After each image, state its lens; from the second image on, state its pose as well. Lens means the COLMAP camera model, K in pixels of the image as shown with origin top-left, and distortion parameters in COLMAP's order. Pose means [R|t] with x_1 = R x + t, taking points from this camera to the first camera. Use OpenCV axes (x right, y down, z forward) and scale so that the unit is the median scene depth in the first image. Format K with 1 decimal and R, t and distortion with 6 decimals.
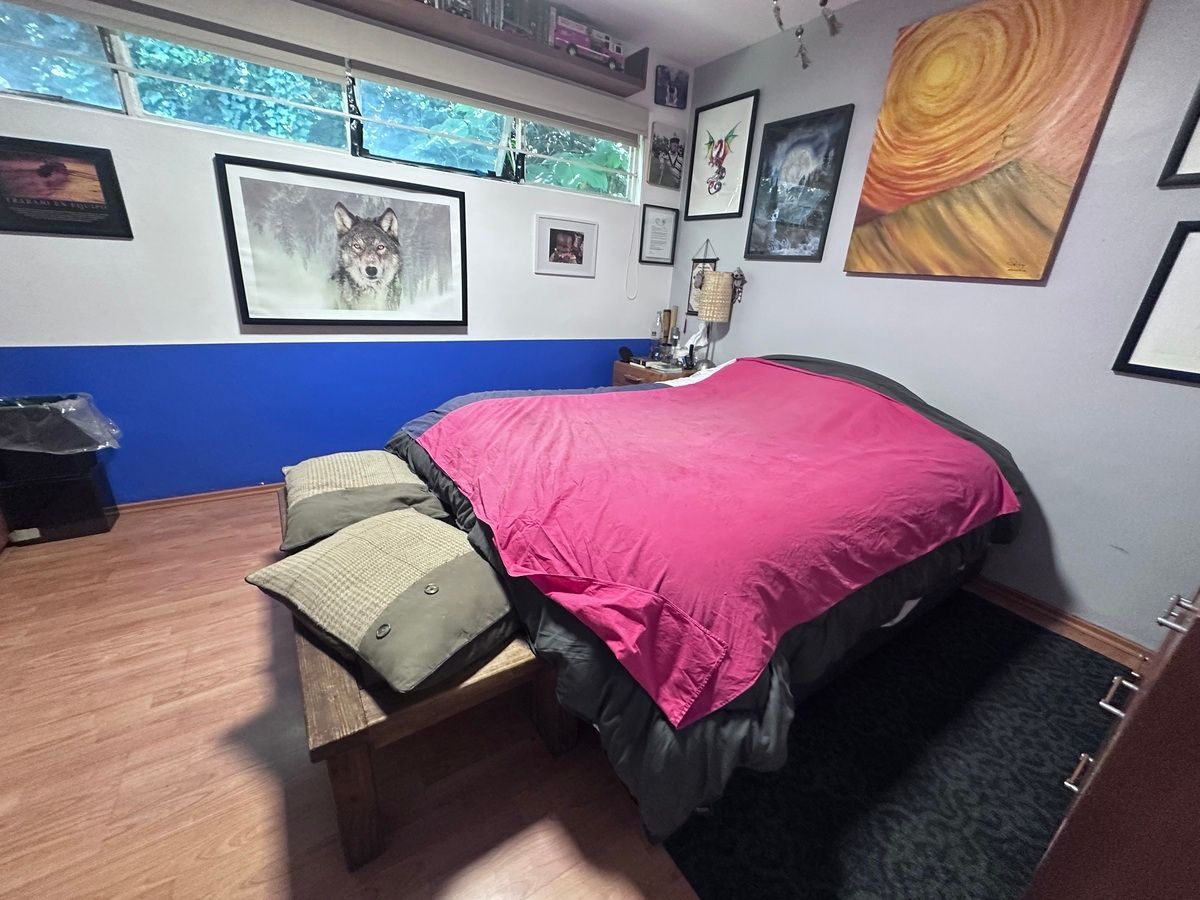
lens RADIAL K [[480.6, 0, 596.6], [0, 480.6, 449.1], [0, 0, 1]] dist [-0.001855, -0.000727]
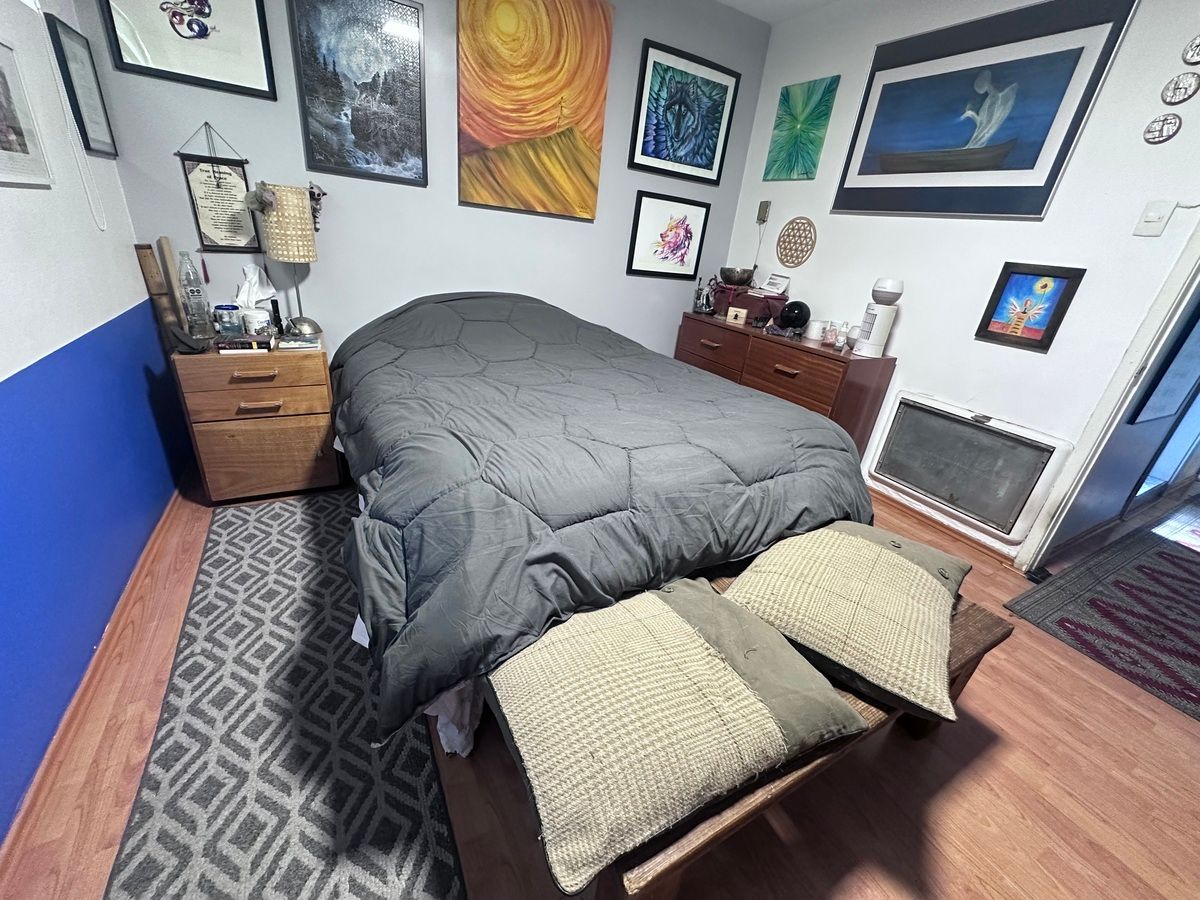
lens RADIAL K [[480.6, 0, 599.8], [0, 480.6, 449.9], [0, 0, 1]] dist [-0.001855, -0.000727]
pose [[0.070713, -0.458838, 0.885702, -0.607571], [0.249343, 0.867867, 0.429691, -0.281271], [-0.965830, 0.190459, 0.175778, 0.647776]]
